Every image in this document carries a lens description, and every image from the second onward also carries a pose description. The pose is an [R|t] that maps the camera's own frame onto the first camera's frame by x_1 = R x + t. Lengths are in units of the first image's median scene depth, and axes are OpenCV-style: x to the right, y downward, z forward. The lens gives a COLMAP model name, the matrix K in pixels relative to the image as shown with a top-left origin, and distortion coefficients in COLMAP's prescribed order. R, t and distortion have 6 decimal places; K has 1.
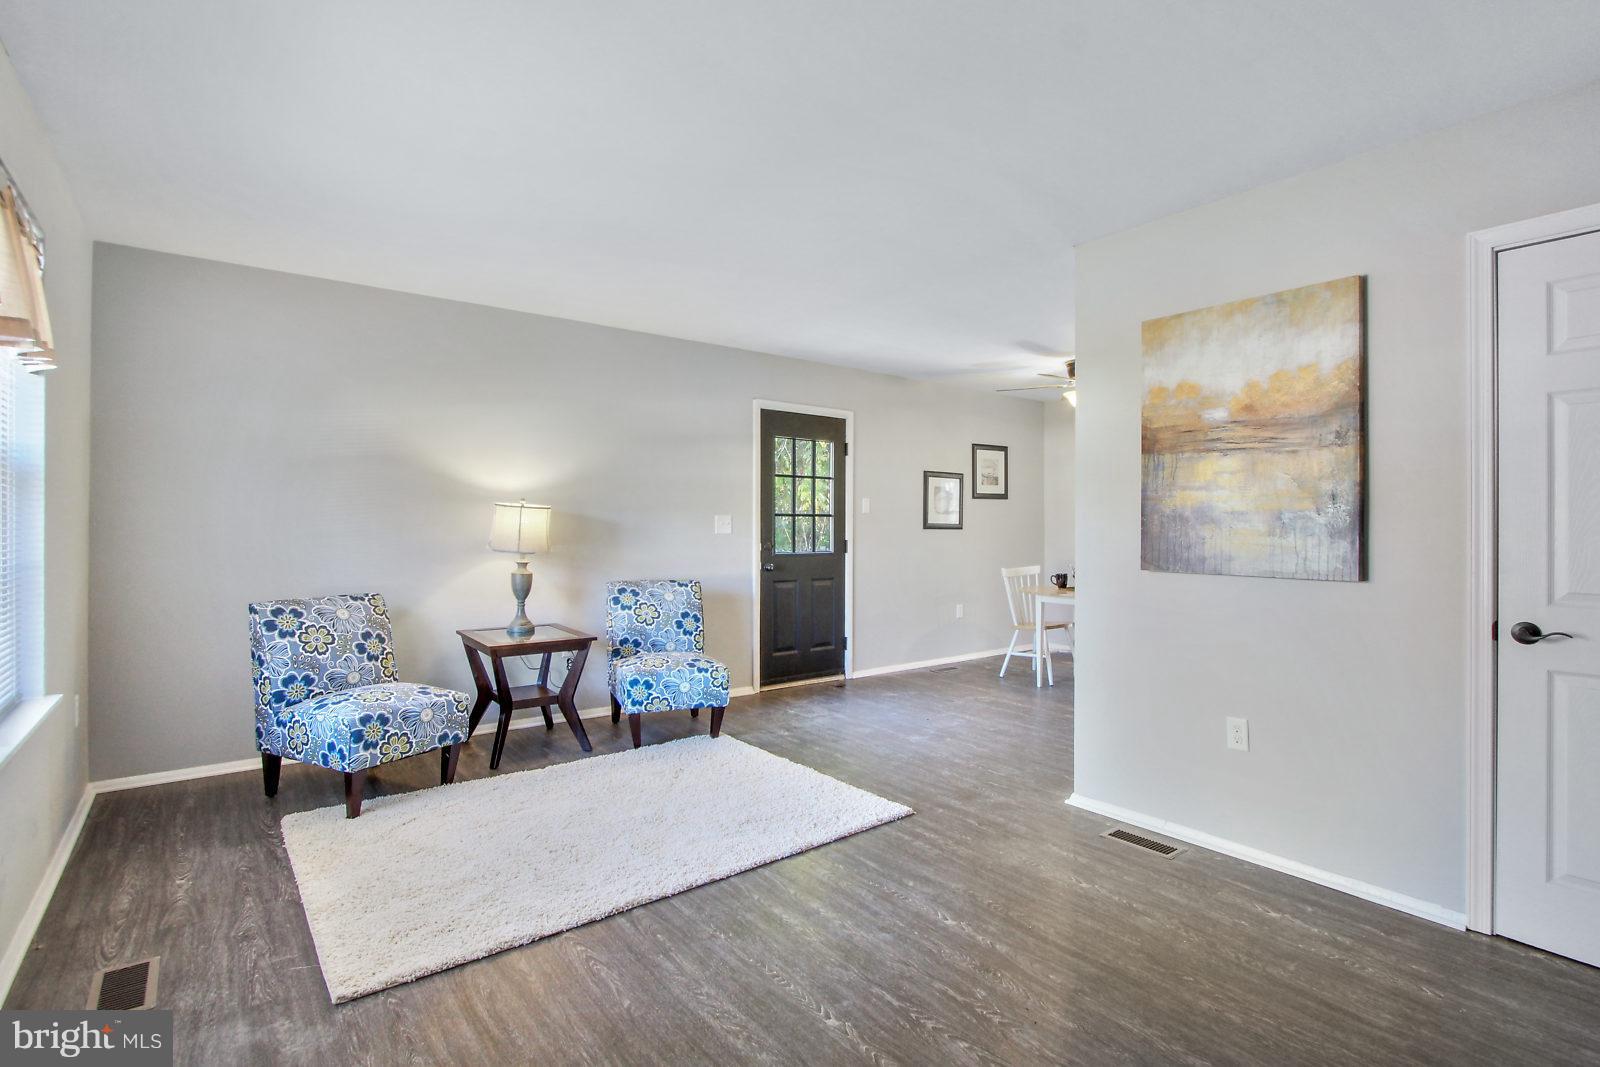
lens RADIAL K [[743.7, 0, 808.2], [0, 743.7, 531.7], [0, 0, 1]] dist [-0.015100, 0.001380]
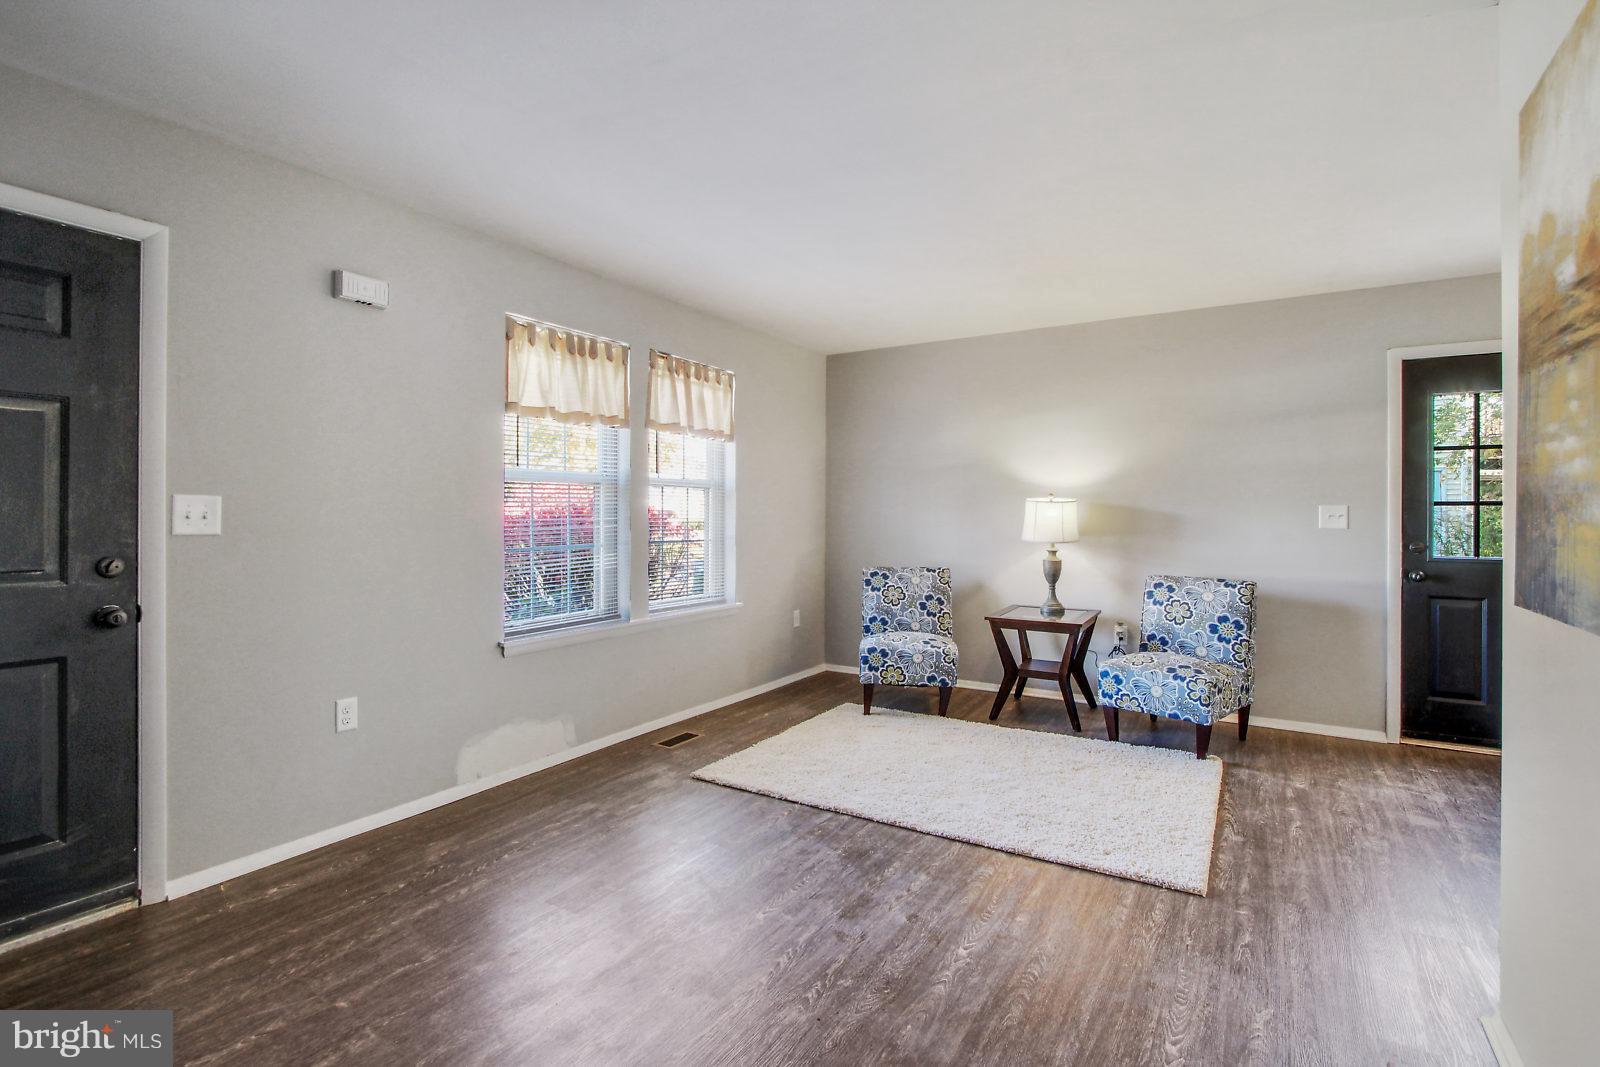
lens RADIAL K [[743.7, 0, 843.6], [0, 743.7, 524.5], [0, 0, 1]] dist [-0.015100, 0.001380]
pose [[0.380257, 0.013630, -0.924781, 0.550773], [-0.005769, 0.999907, 0.012365, -0.010916], [0.924863, 0.000633, 0.380300, 0.283875]]
